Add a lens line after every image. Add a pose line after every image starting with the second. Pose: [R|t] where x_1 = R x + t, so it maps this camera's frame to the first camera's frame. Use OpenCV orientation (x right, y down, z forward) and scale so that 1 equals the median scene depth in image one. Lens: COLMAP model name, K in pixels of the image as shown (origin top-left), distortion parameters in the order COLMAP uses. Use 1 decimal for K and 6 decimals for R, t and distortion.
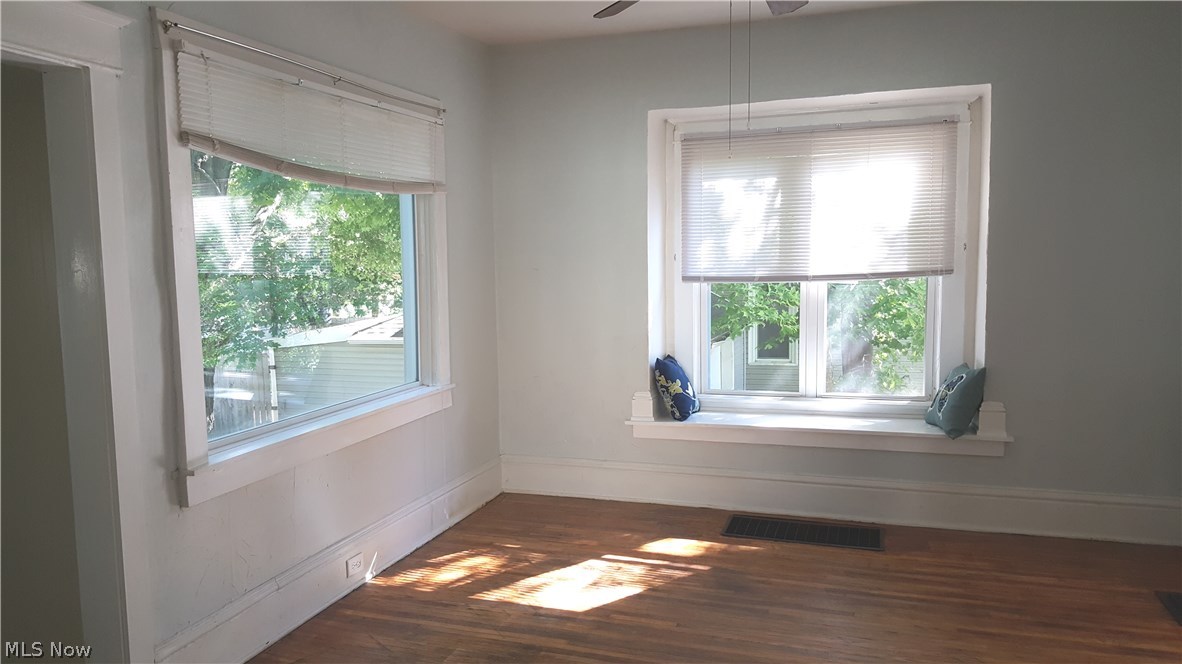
lens RADIAL K [[837.2, 0, 617.3], [0, 837.2, 336.5], [0, 0, 1]] dist [0.107588, -0.138520]
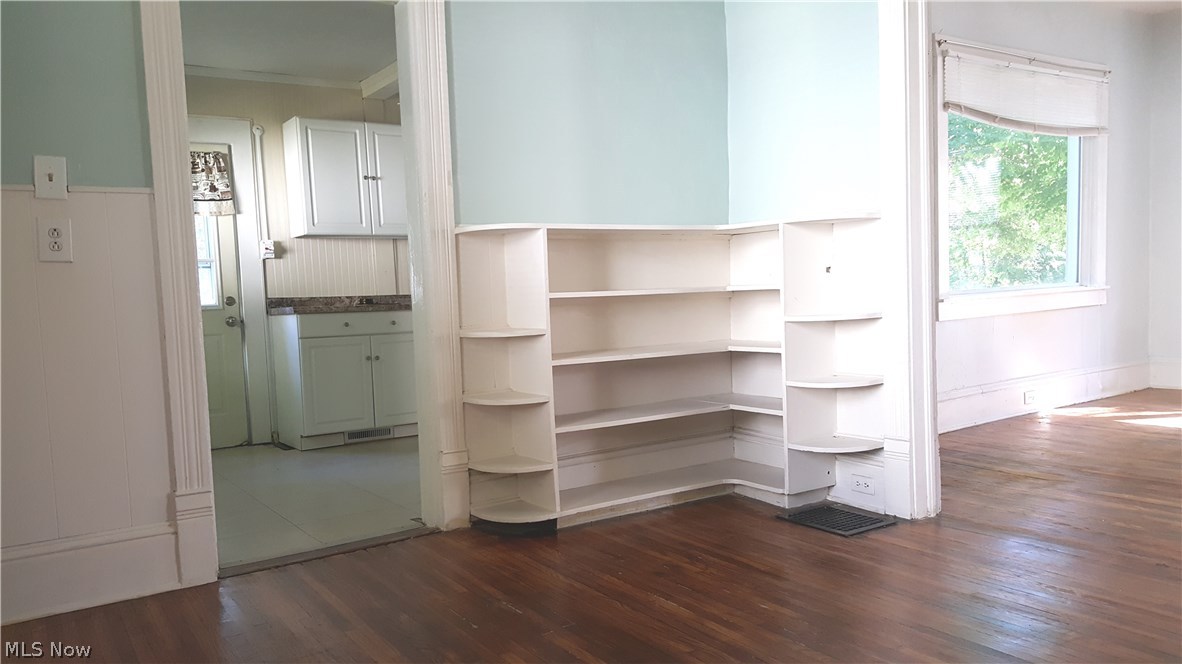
lens RADIAL K [[837.2, 0, 617.3], [0, 837.2, 336.5], [0, 0, 1]] dist [0.107588, -0.138520]
pose [[0.772317, 0.026476, -0.634686, 0.062526], [-0.036902, 0.999314, -0.003218, 0.195618], [0.634165, 0.025907, 0.772764, -0.551161]]
